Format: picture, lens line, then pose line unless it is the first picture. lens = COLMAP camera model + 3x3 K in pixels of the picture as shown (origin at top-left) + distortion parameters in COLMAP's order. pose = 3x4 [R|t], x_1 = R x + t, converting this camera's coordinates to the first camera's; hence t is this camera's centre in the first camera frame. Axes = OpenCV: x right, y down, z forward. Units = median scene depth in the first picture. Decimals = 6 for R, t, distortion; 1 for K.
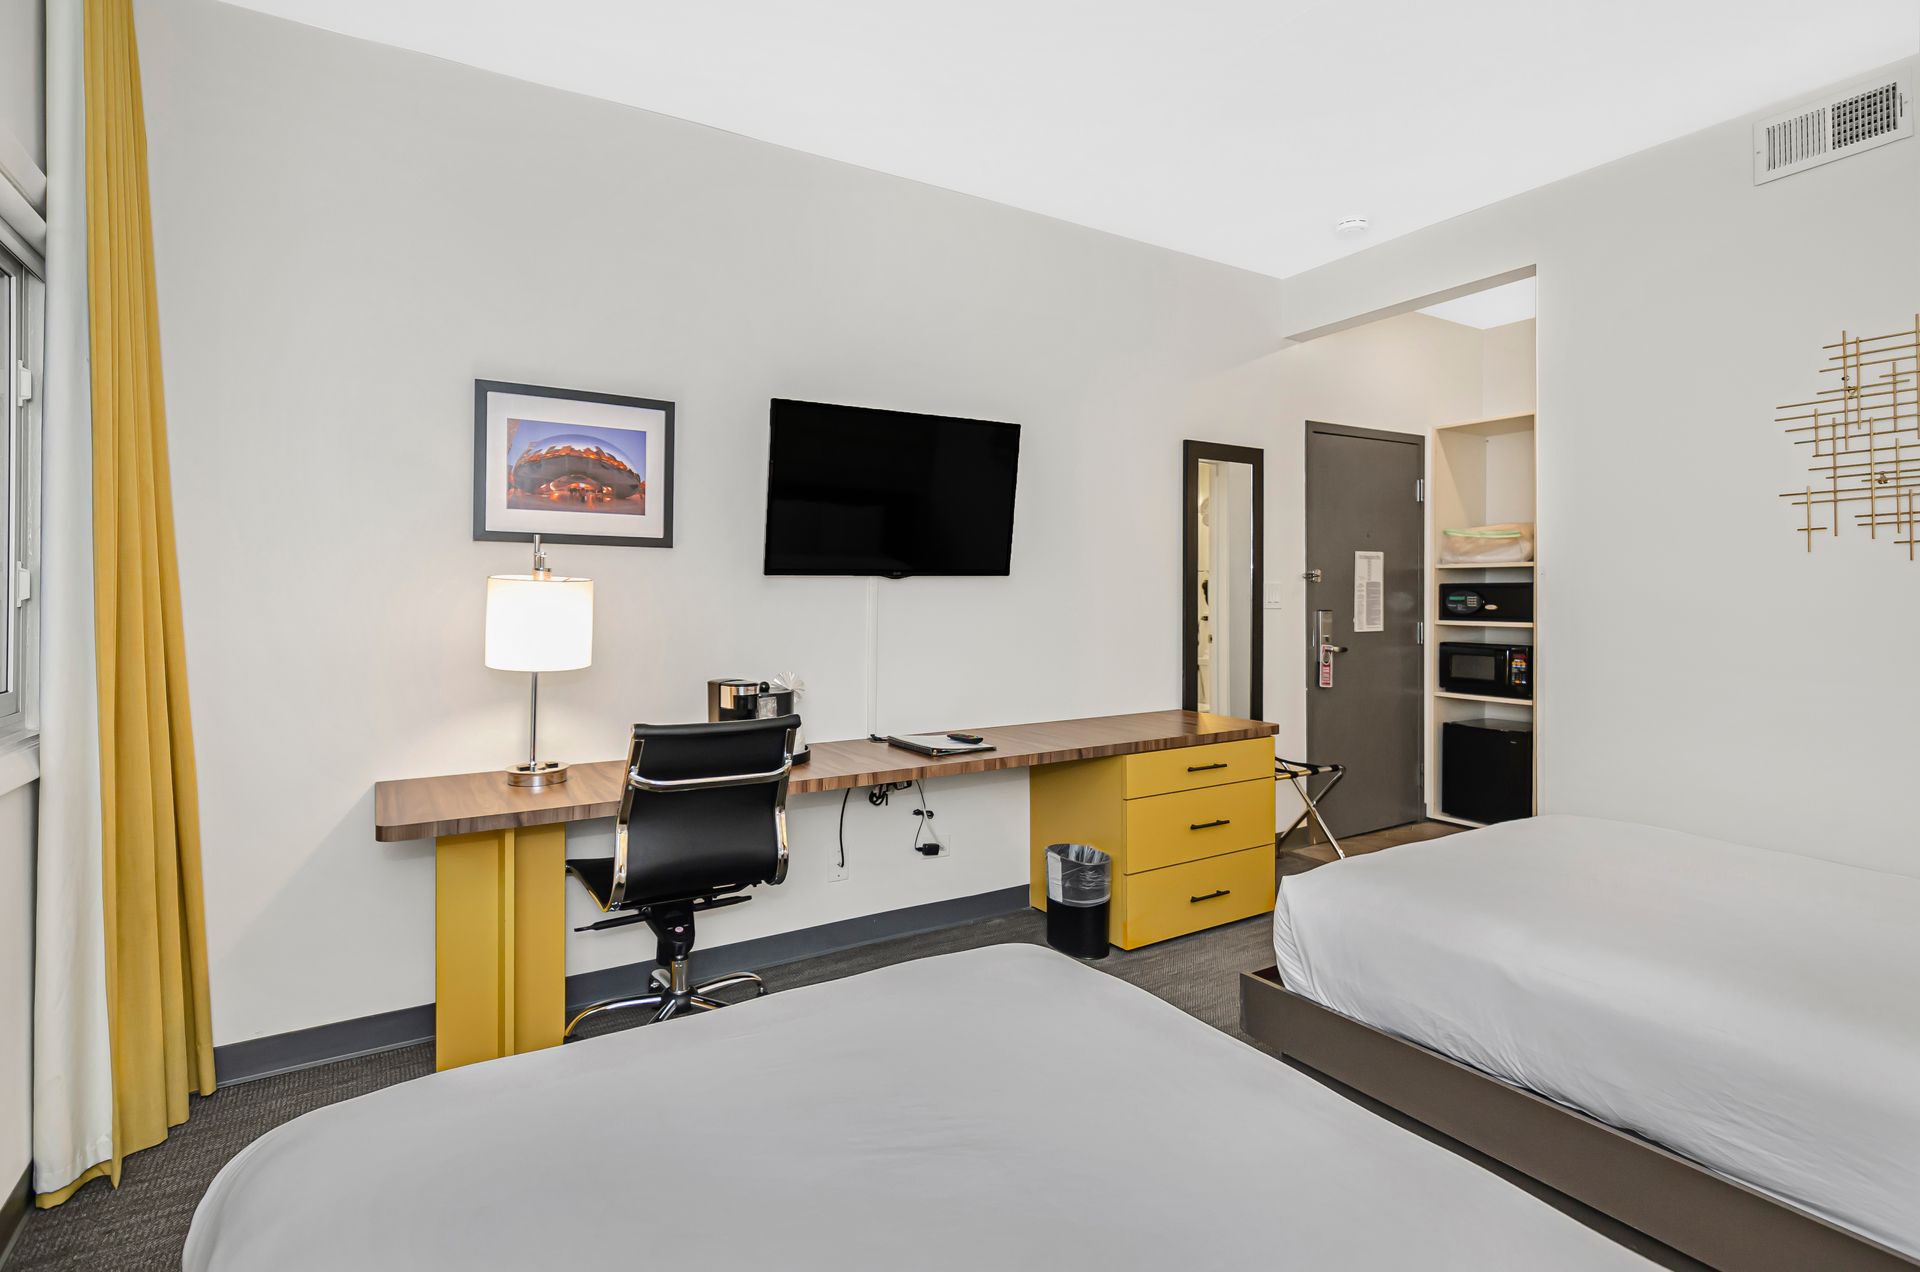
lens RADIAL K [[953.6, 0, 948.9], [0, 953.6, 592.7], [0, 0, 1]] dist [-0.002088, -0.000303]
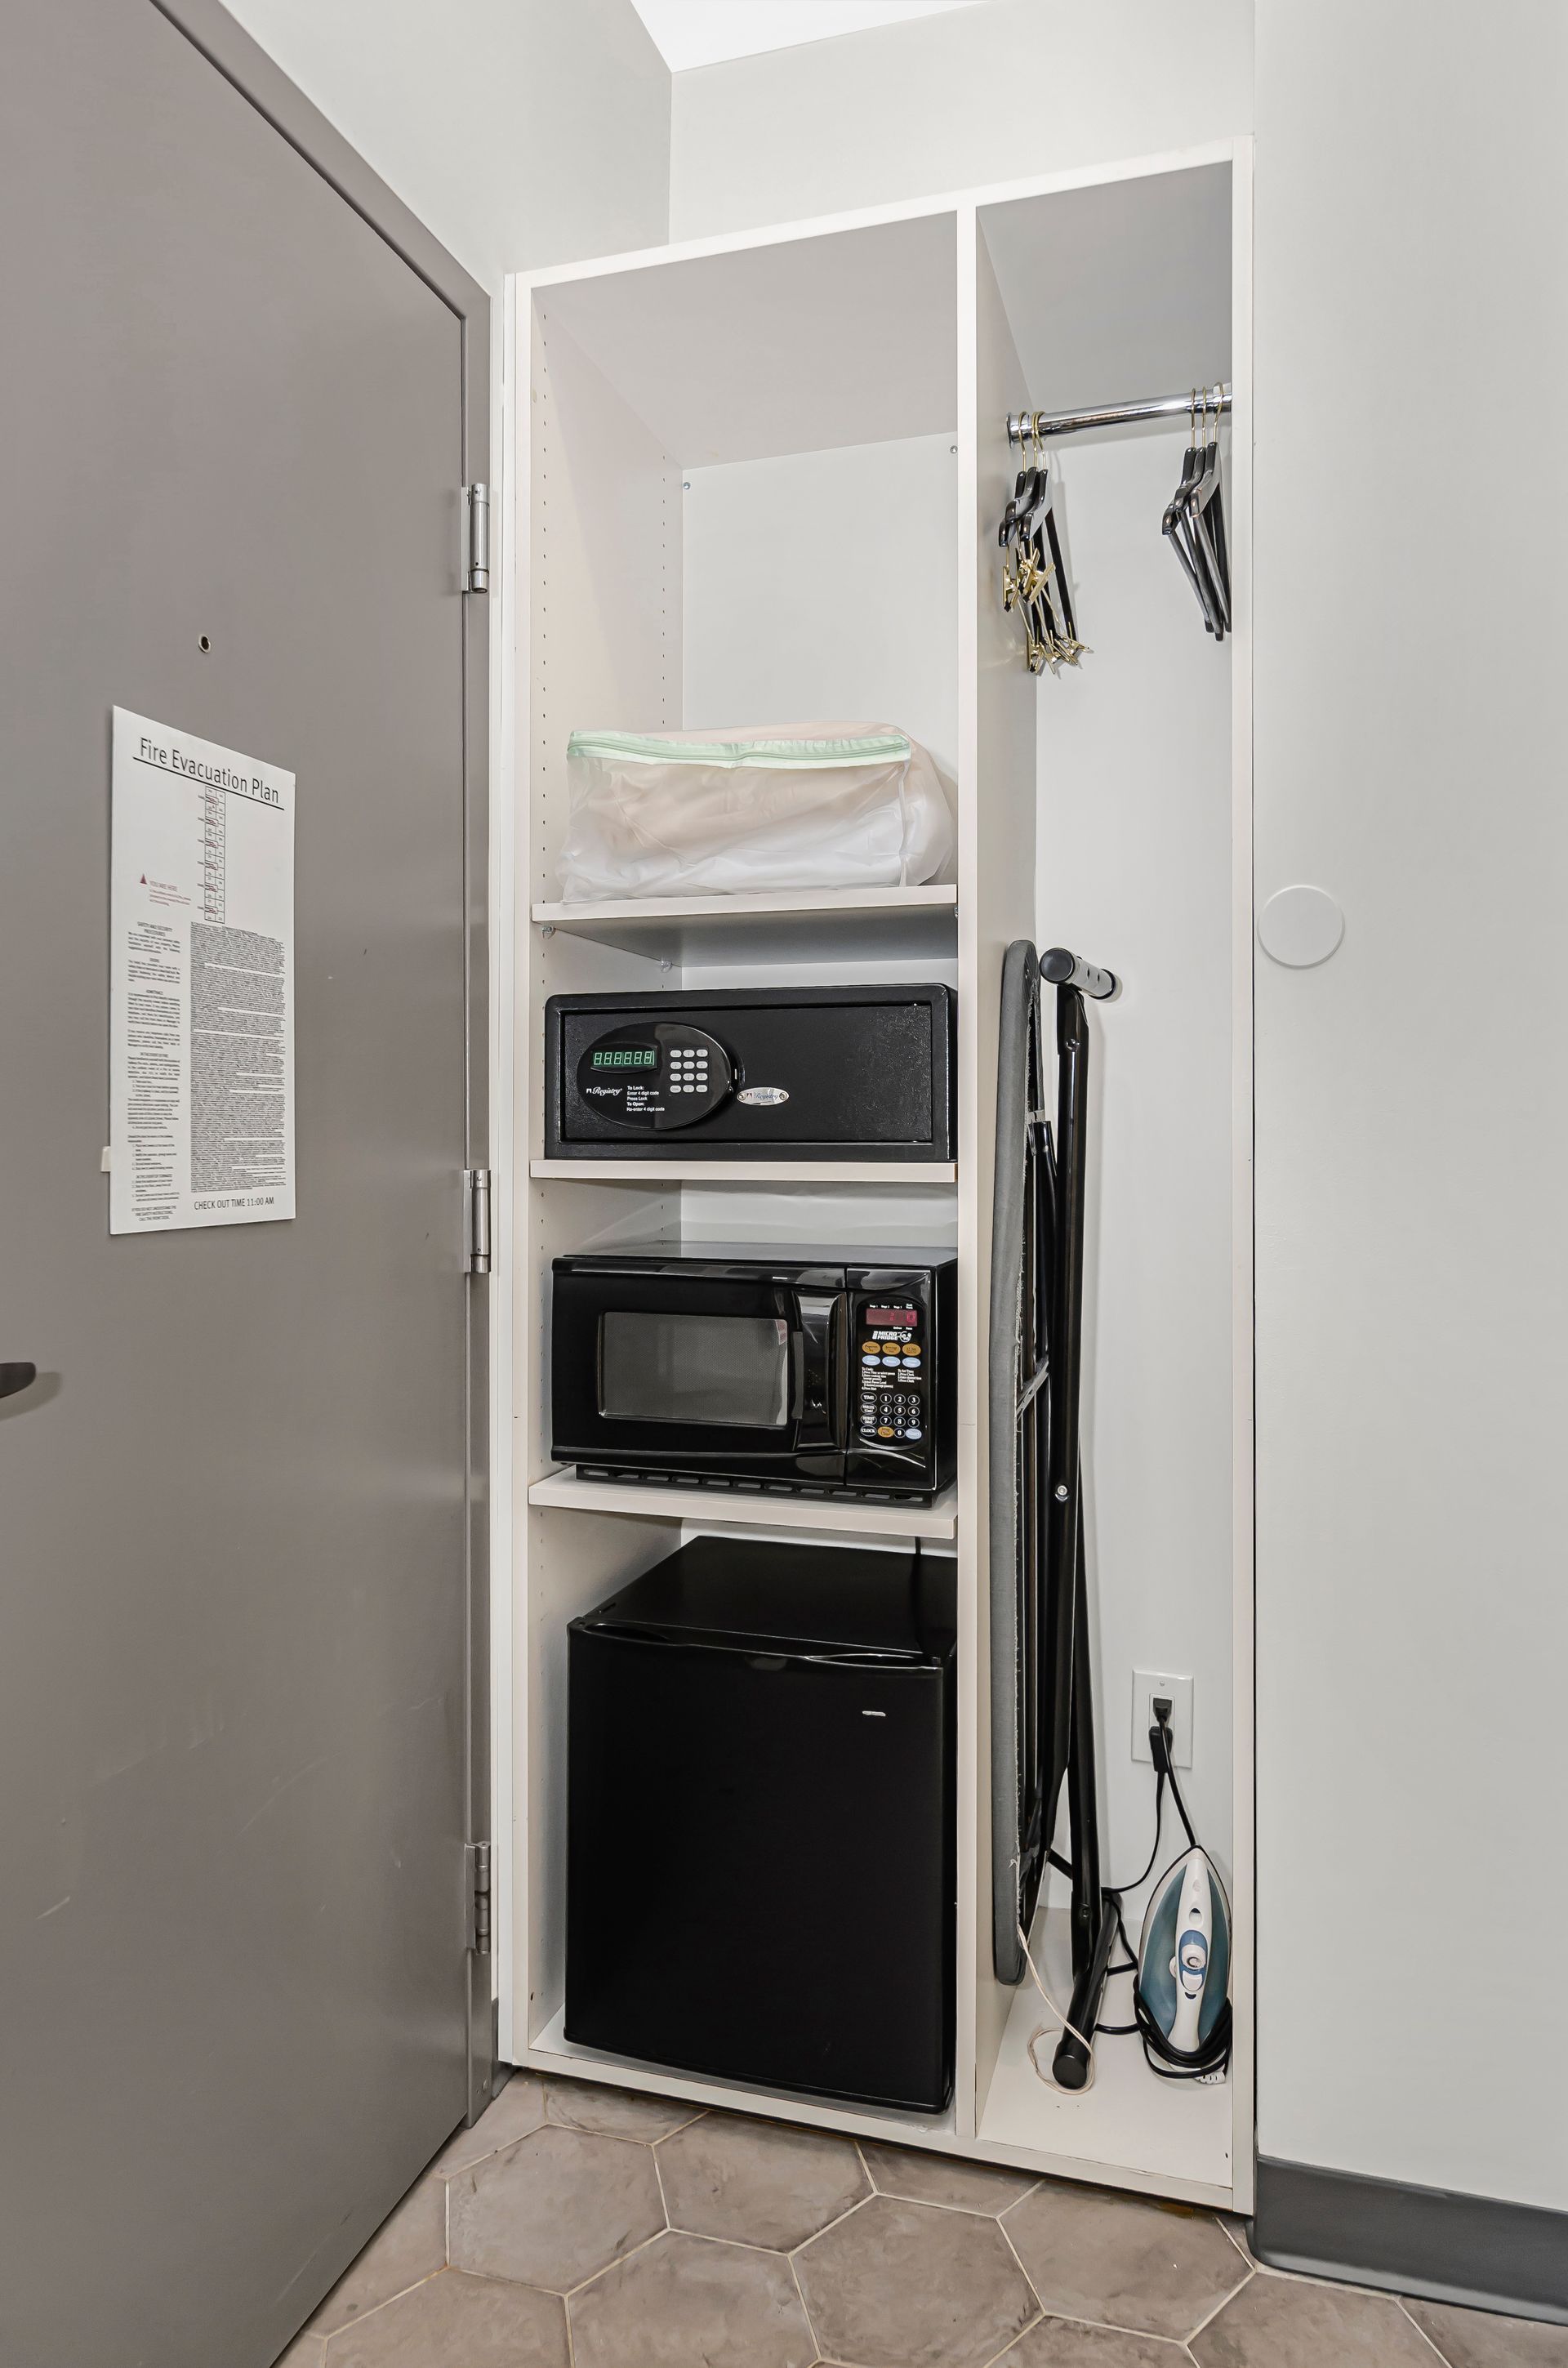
lens RADIAL K [[1522.9, 0, 787.7], [0, 1522.9, 1166.4], [0, 0, 1]] dist [-0.001381, -0.000858]
pose [[0.760344, -0.010498, 0.649436, 0.498699], [-0.002803, 0.999807, 0.019443, 0.035941], [-0.649515, -0.016604, 0.760168, 1.059922]]
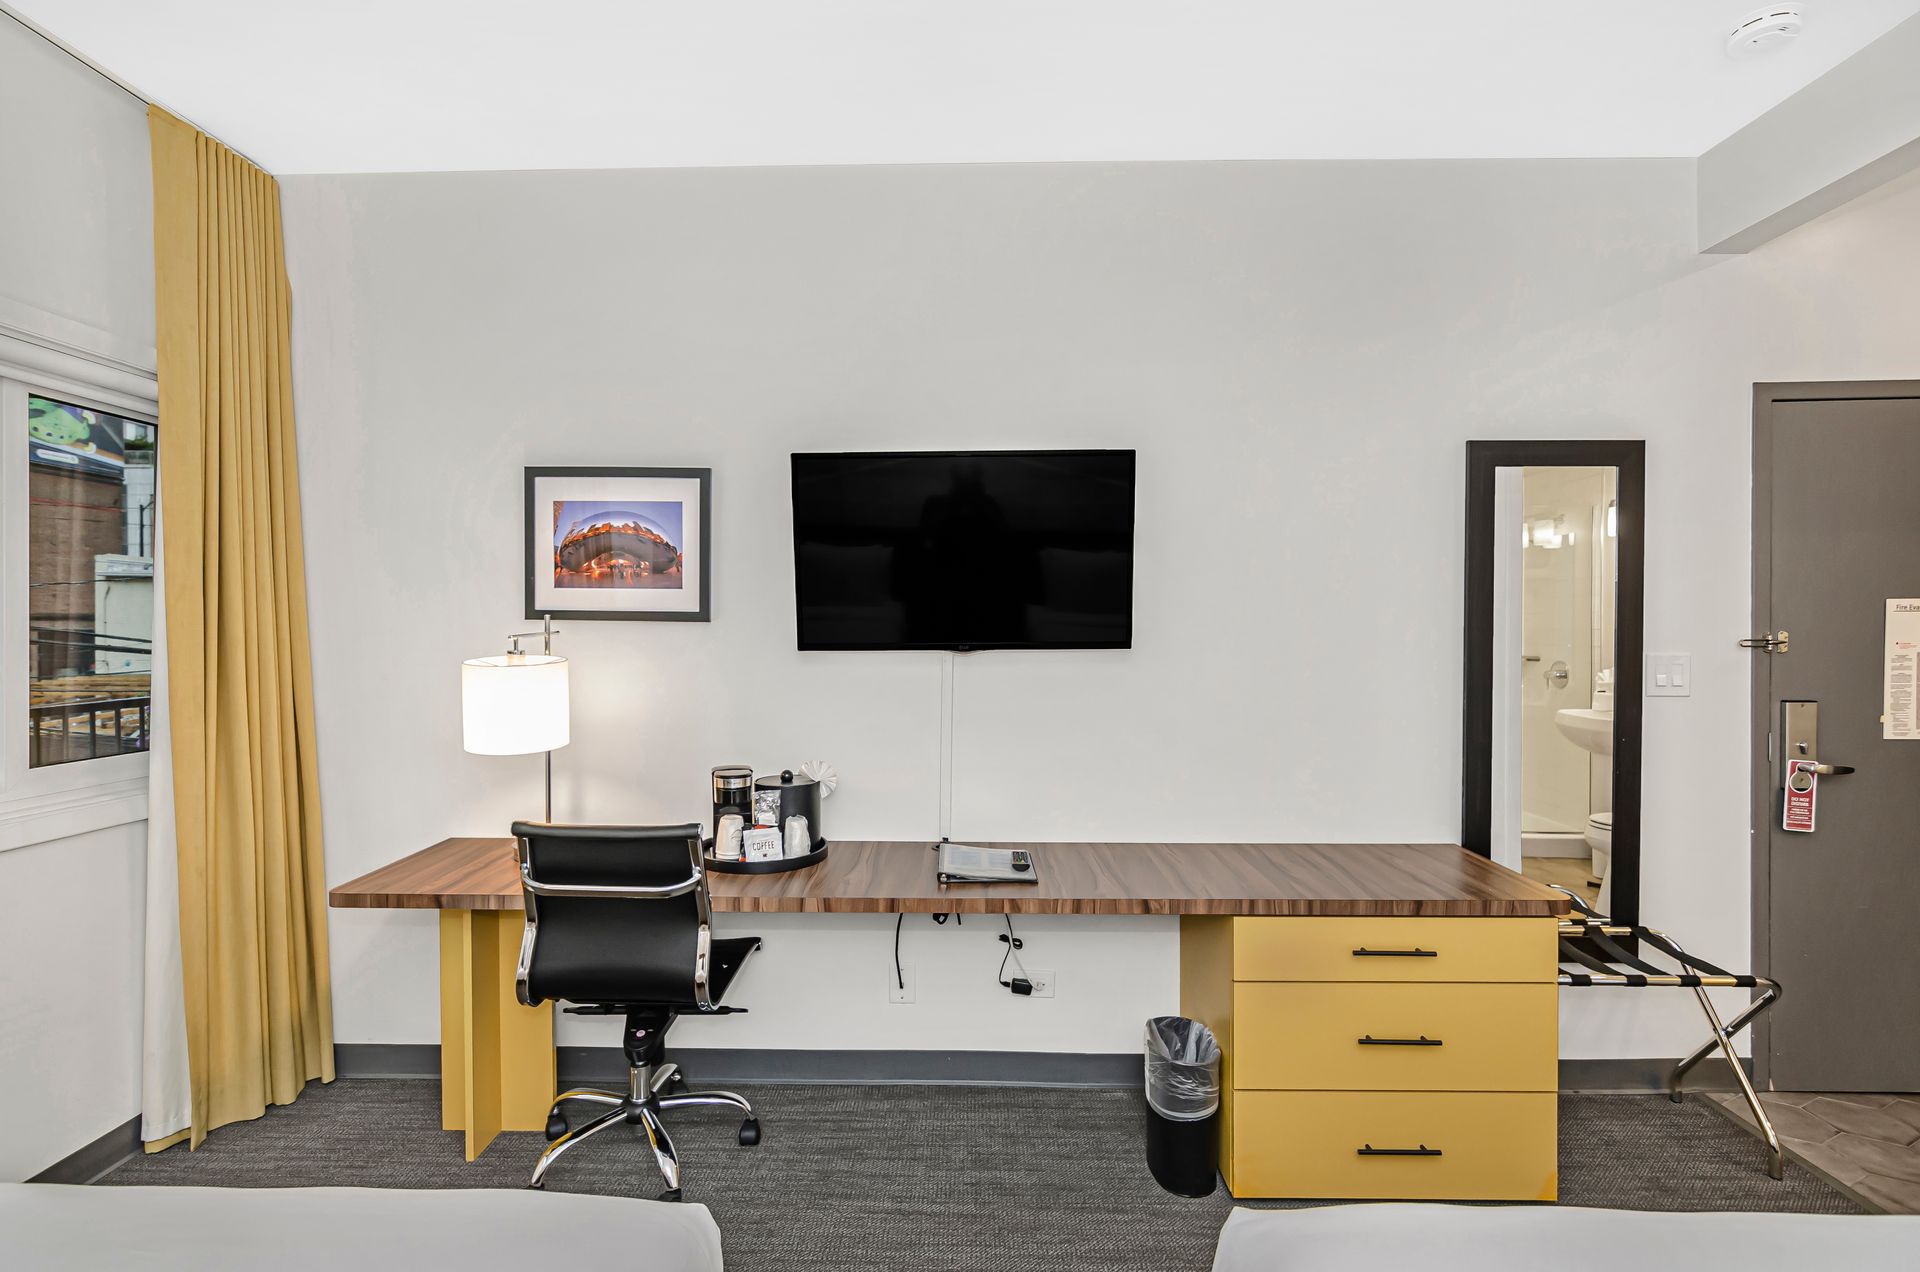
lens RADIAL K [[920.4, 0, 960.0], [0, 920.4, 636.0], [0, 0, 1]] dist [-0.001812, 0.000239]
pose [[0.835505, 0.007093, -0.549438, 0.378109], [0.000014, 0.999916, 0.012929, -0.040252], [0.549484, -0.010810, 0.835435, 0.332770]]
